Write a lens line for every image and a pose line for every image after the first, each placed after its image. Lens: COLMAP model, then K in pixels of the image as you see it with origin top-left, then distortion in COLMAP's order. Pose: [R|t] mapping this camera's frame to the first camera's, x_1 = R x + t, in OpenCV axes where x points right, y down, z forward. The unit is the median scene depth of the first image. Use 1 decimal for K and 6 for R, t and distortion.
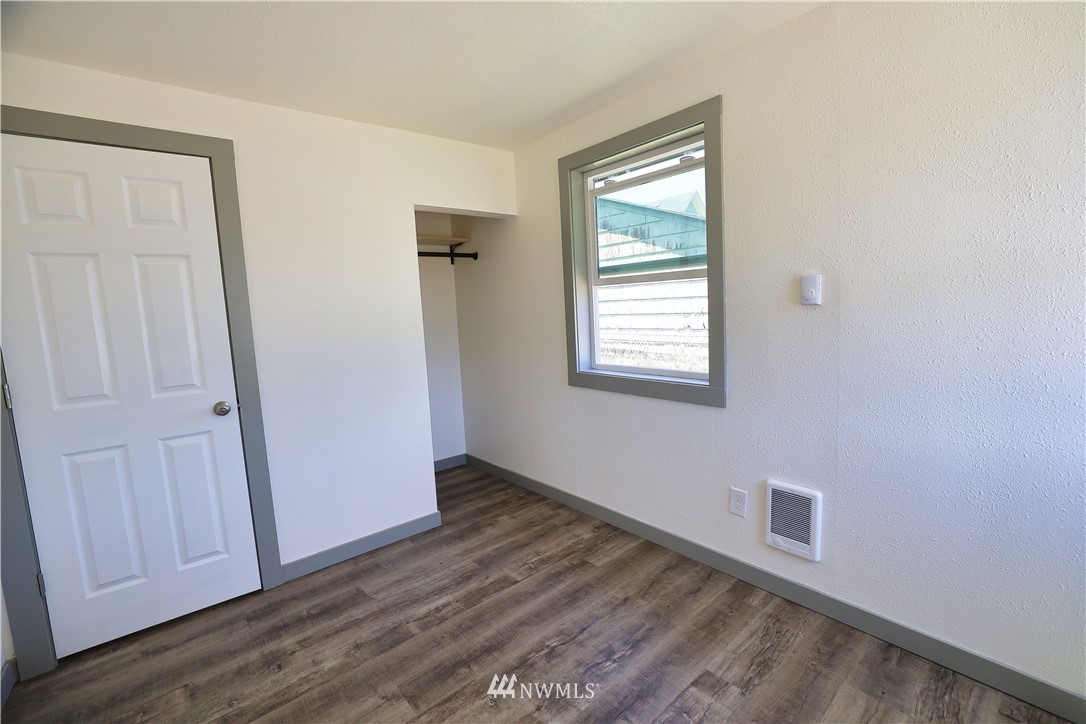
lens RADIAL K [[472.9, 0, 539.7], [0, 472.9, 354.8], [0, 0, 1]] dist [-0.030175, 0.011662]
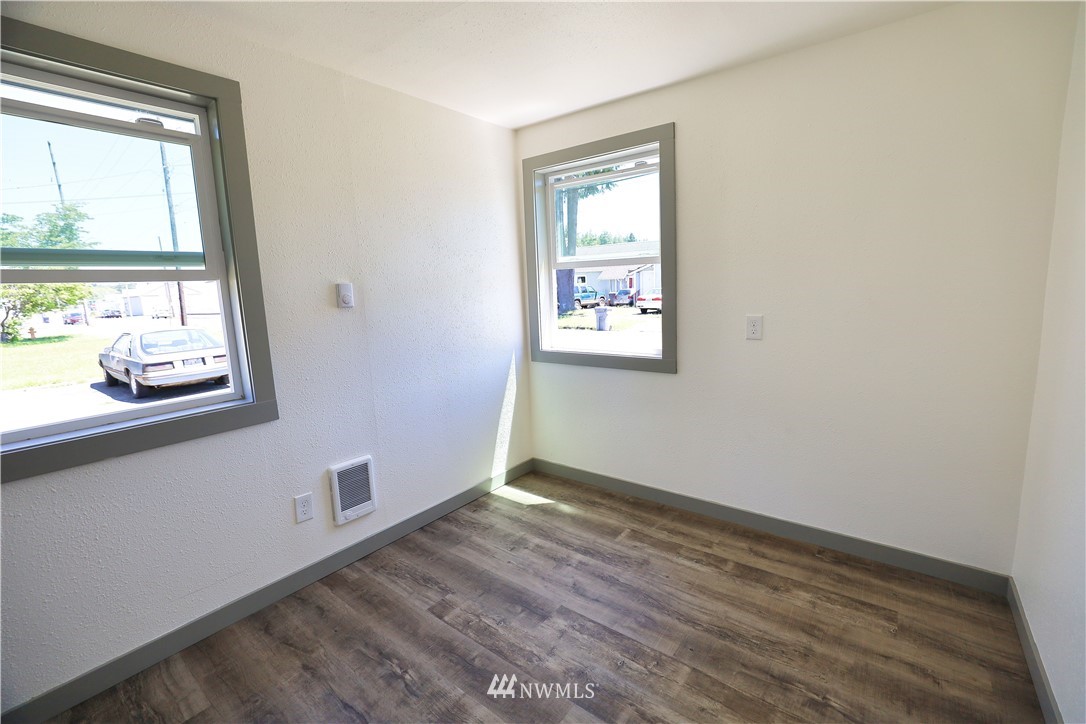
lens RADIAL K [[472.9, 0, 550.5], [0, 472.9, 358.3], [0, 0, 1]] dist [-0.030175, 0.011662]
pose [[-0.219617, -0.086715, 0.971725, -0.625348], [0.156260, 0.980056, 0.122774, -0.036852], [-0.962991, 0.178805, -0.201687, 0.634378]]
